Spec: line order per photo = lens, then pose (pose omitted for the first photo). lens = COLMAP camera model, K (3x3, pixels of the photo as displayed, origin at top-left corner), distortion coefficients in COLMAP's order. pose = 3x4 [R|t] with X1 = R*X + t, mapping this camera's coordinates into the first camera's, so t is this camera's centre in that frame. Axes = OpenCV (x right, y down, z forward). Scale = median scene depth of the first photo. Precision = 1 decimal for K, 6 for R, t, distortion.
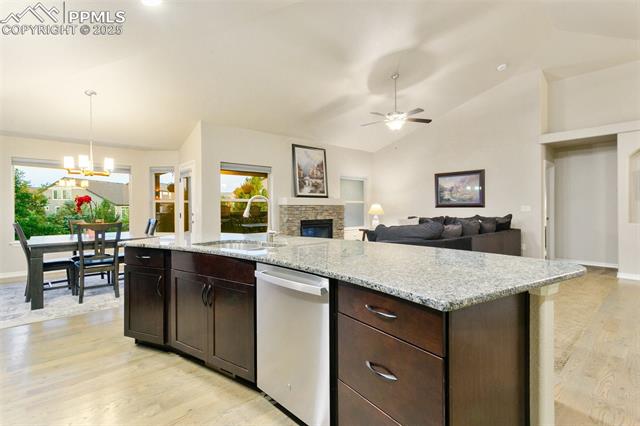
lens RADIAL K [[303.5, 0, 316.5], [0, 303.5, 208.9], [0, 0, 1]] dist [-0.001683, 0.001535]
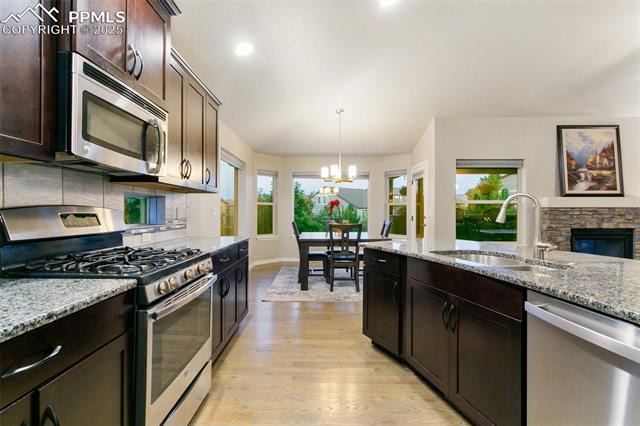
lens RADIAL K [[303.5, 0, 313.2], [0, 303.5, 213.0], [0, 0, 1]] dist [-0.001683, 0.001535]
pose [[0.744440, 0.008984, -0.667629, -0.027503], [-0.006442, 0.999960, 0.006272, 0.000280], [0.667658, -0.000368, 0.744468, 0.044343]]
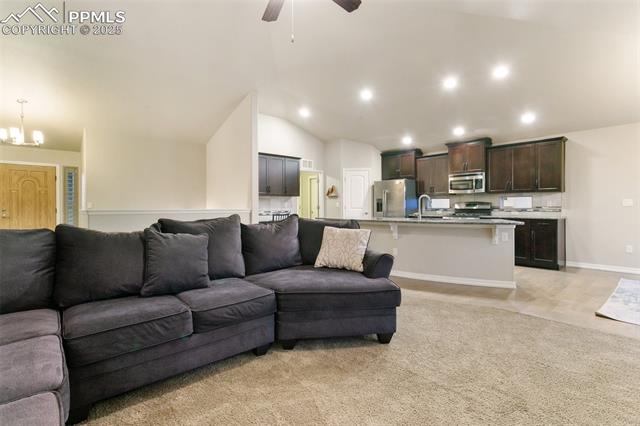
lens RADIAL K [[303.5, 0, 319.2], [0, 303.5, 207.5], [0, 0, 1]] dist [-0.001683, 0.001535]
pose [[-0.999877, 0.009518, -0.012456, 0.188764], [0.009487, 0.999952, 0.002515, 0.008250], [0.012480, 0.002397, -0.999919, 1.099169]]
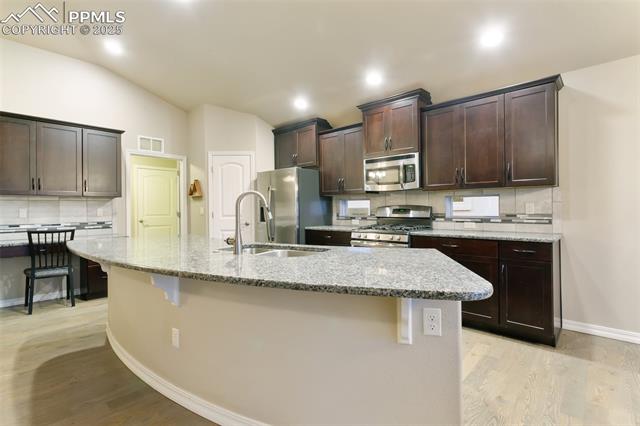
lens RADIAL K [[303.5, 0, 317.7], [0, 303.5, 208.4], [0, 0, 1]] dist [-0.001683, 0.001535]
pose [[-0.994058, 0.015937, -0.107680, -0.103194], [0.015796, 0.999873, 0.002163, -0.000868], [0.107701, 0.000449, -0.994183, 0.671073]]
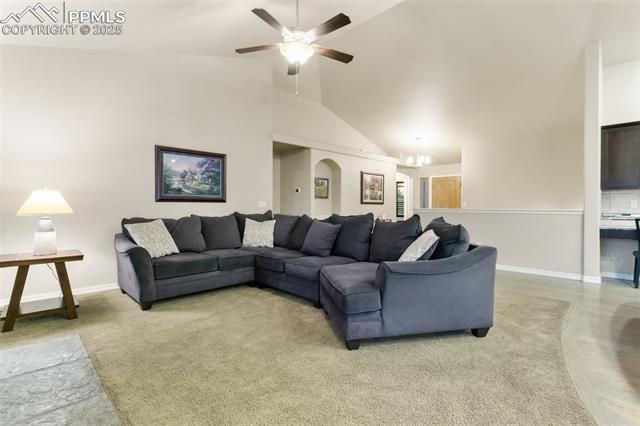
lens RADIAL K [[303.5, 0, 315.5], [0, 303.5, 208.6], [0, 0, 1]] dist [-0.001683, 0.001535]
pose [[-0.063141, -0.000770, 0.998004, -0.244057], [0.000071, 1.000000, 0.000776, 0.009394], [-0.998005, 0.000120, -0.063141, 0.795420]]
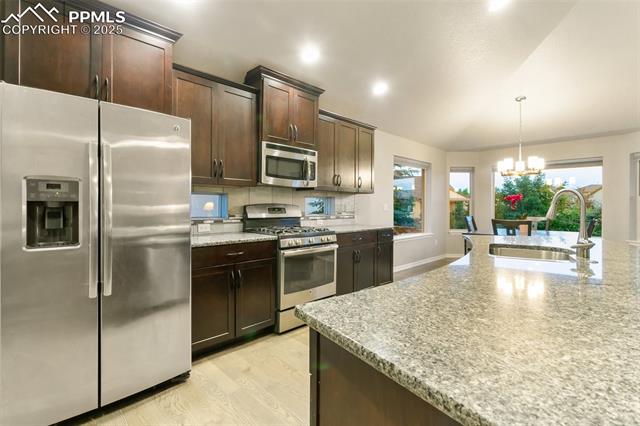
lens RADIAL K [[303.5, 0, 314.9], [0, 303.5, 210.0], [0, 0, 1]] dist [-0.001683, 0.001535]
pose [[0.056194, 0.014630, -0.998313, 0.188252], [-0.003591, 0.999889, 0.014451, -0.000235], [0.998413, 0.002773, 0.056240, 0.136484]]
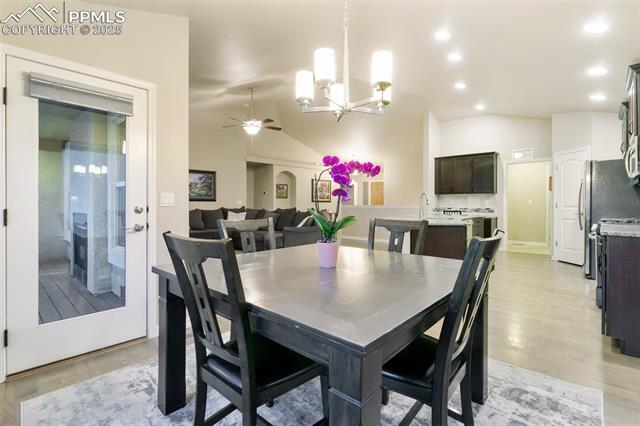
lens RADIAL K [[303.5, 0, 317.9], [0, 303.5, 207.1], [0, 0, 1]] dist [-0.001683, 0.001535]
pose [[-0.109405, -0.005278, 0.993983, -0.734266], [0.001455, 0.999984, 0.005470, 0.011760], [-0.993996, 0.002045, -0.109395, 0.696596]]
